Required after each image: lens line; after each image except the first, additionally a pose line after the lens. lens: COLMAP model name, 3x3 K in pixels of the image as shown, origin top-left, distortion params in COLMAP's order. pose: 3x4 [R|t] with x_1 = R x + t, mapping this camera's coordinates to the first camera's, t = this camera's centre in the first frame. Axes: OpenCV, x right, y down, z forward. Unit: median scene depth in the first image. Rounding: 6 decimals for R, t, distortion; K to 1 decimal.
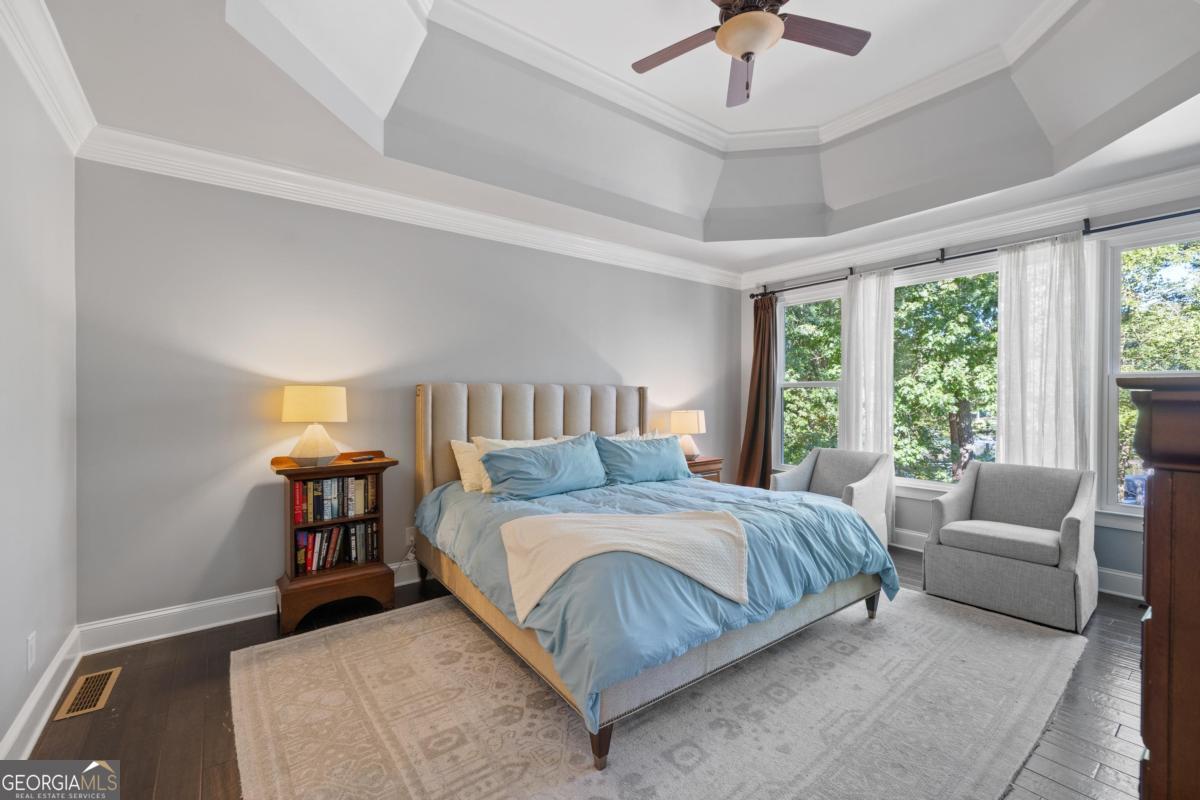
lens RADIAL K [[505.9, 0, 592.5], [0, 505.9, 399.1], [0, 0, 1]] dist [-0.001772, -0.000016]
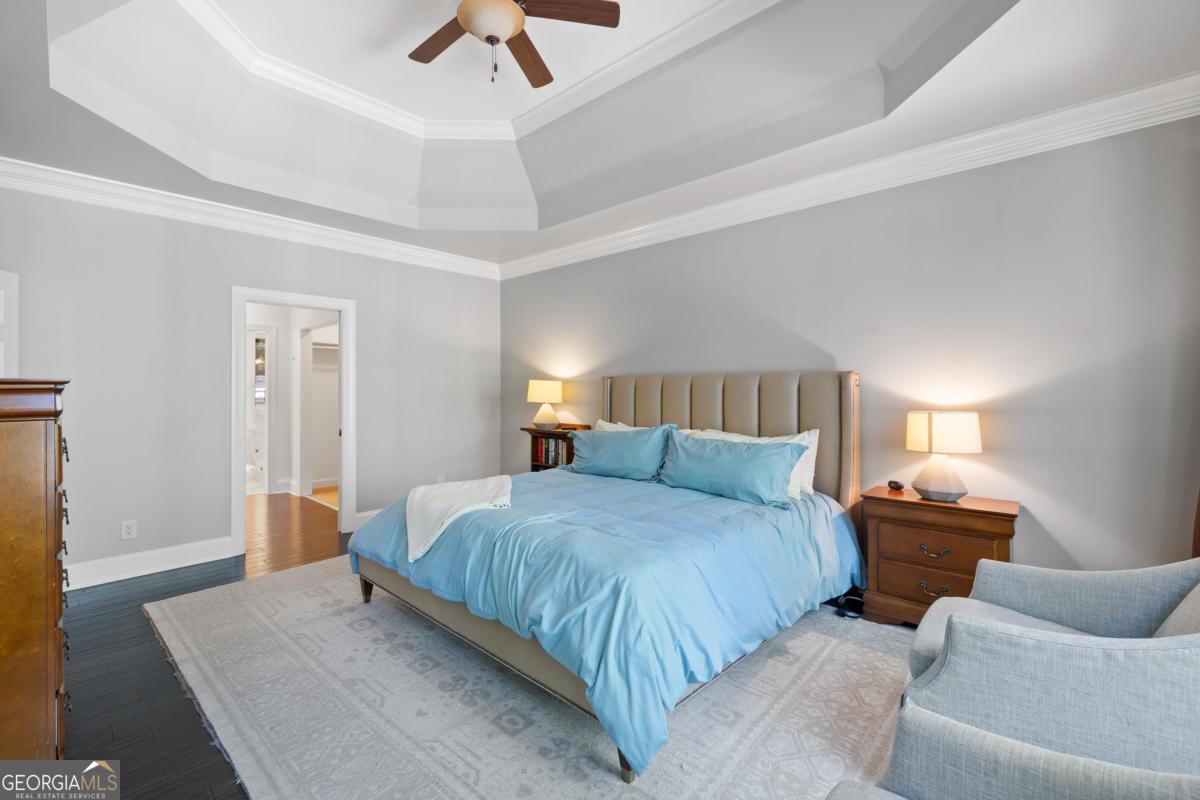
lens RADIAL K [[505.9, 0, 597.9], [0, 505.9, 397.4], [0, 0, 1]] dist [-0.001772, -0.000016]
pose [[0.182429, 0.021838, -0.982976, 1.098182], [-0.000600, 0.999756, 0.022099, -0.007684], [0.983219, -0.003442, 0.182398, 0.867993]]
